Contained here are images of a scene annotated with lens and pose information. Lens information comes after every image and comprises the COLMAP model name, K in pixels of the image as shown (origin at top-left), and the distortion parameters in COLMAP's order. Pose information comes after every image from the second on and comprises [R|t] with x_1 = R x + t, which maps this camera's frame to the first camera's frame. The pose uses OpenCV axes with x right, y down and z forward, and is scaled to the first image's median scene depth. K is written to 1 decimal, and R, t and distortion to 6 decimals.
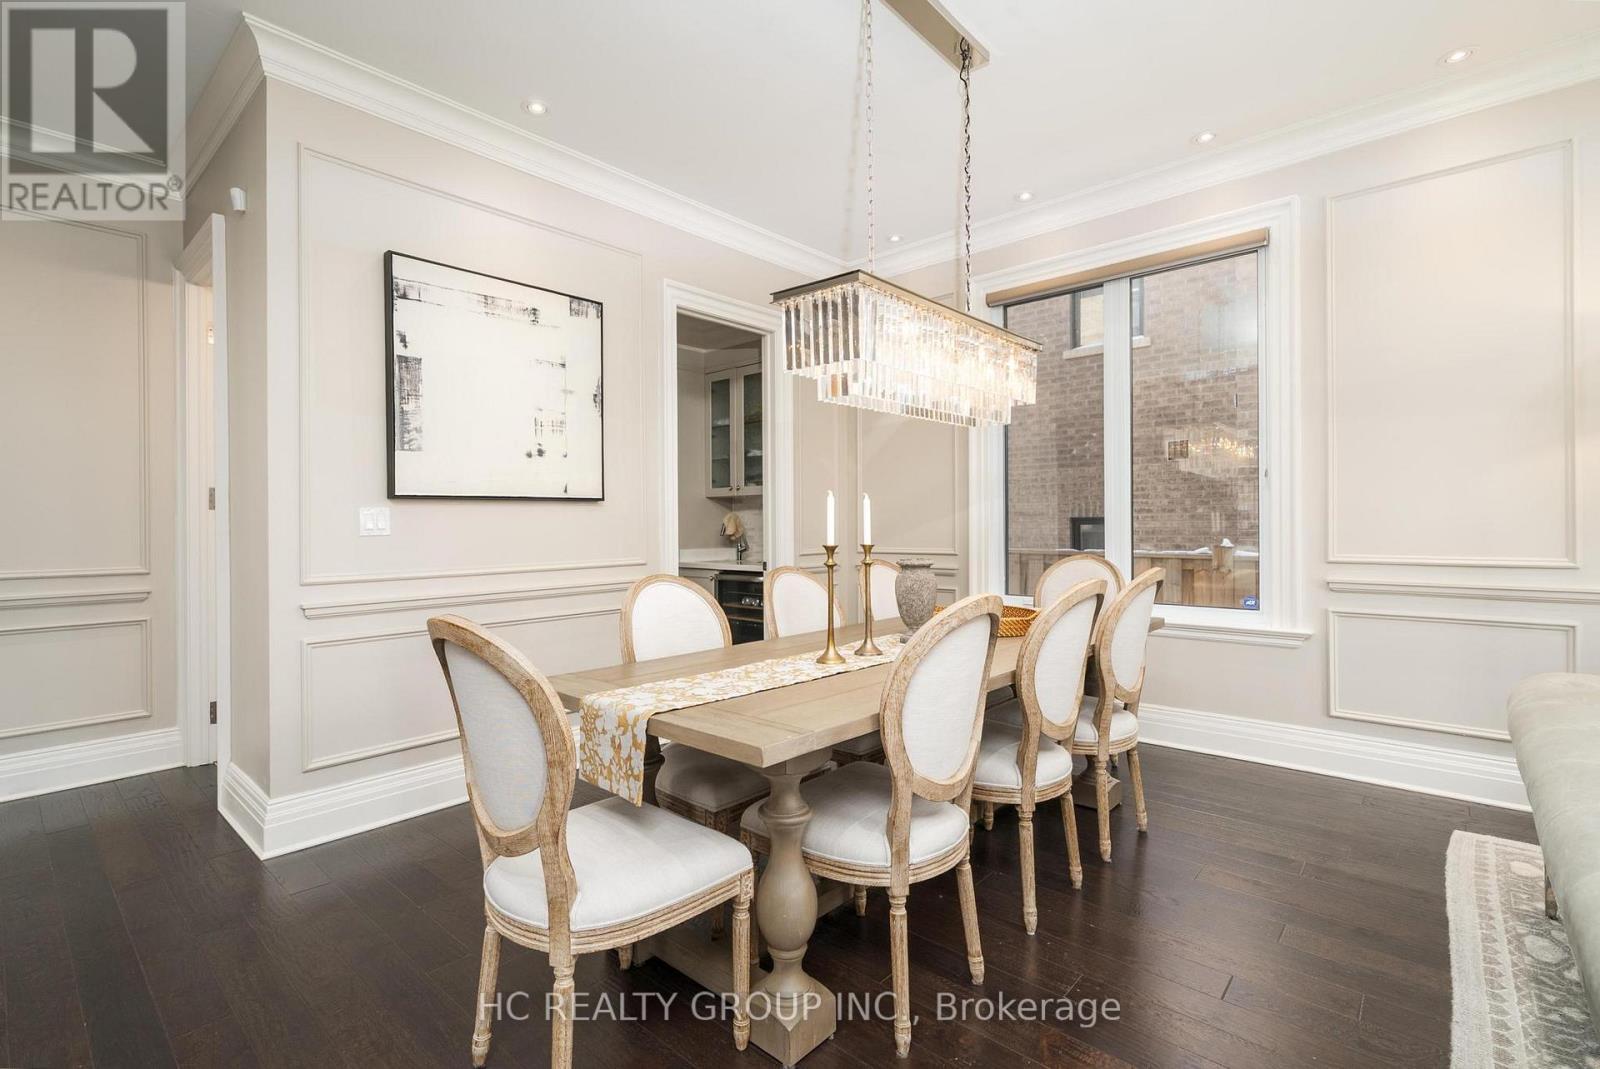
lens RADIAL K [[724.8, 0, 801.5], [0, 724.8, 523.7], [0, 0, 1]] dist [0.000928, 0.000014]
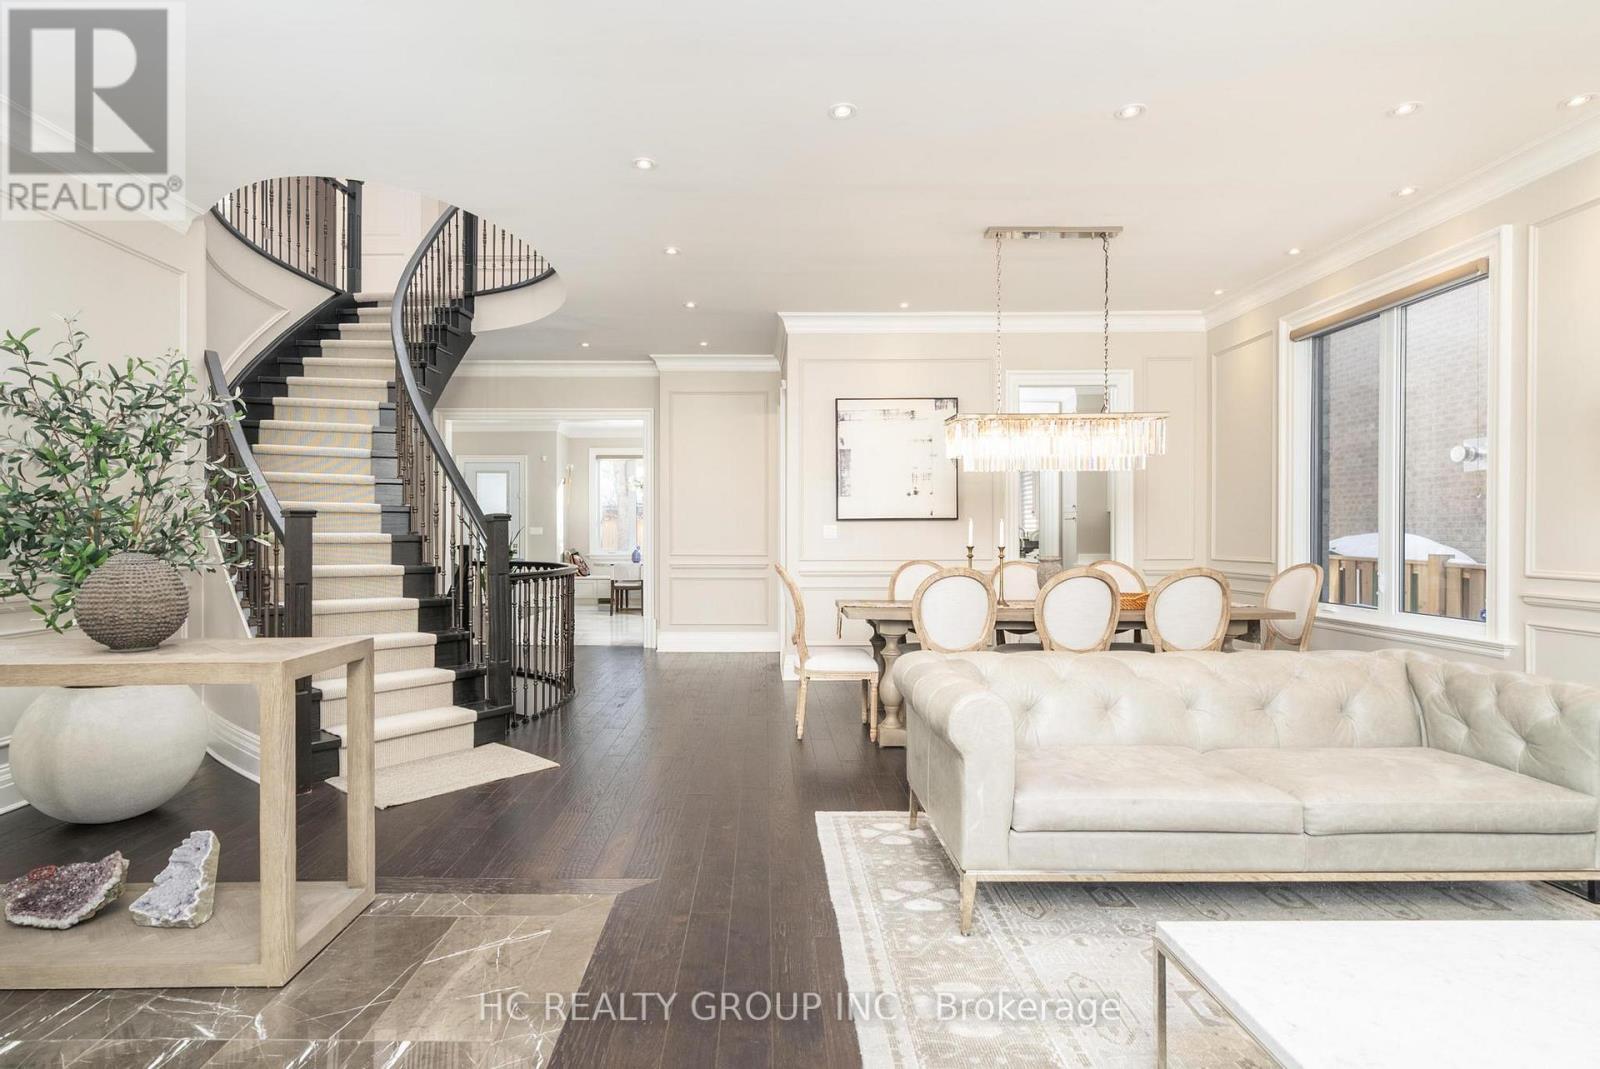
lens RADIAL K [[668.1, 0, 796.1], [0, 668.1, 529.1], [0, 0, 1]] dist [-0.000354, -0.000233]
pose [[0.720040, 0.003480, -0.693923, 0.638878], [-0.006764, 0.999975, -0.002003, -0.005800], [0.693899, 0.006136, 0.720046, -0.415506]]
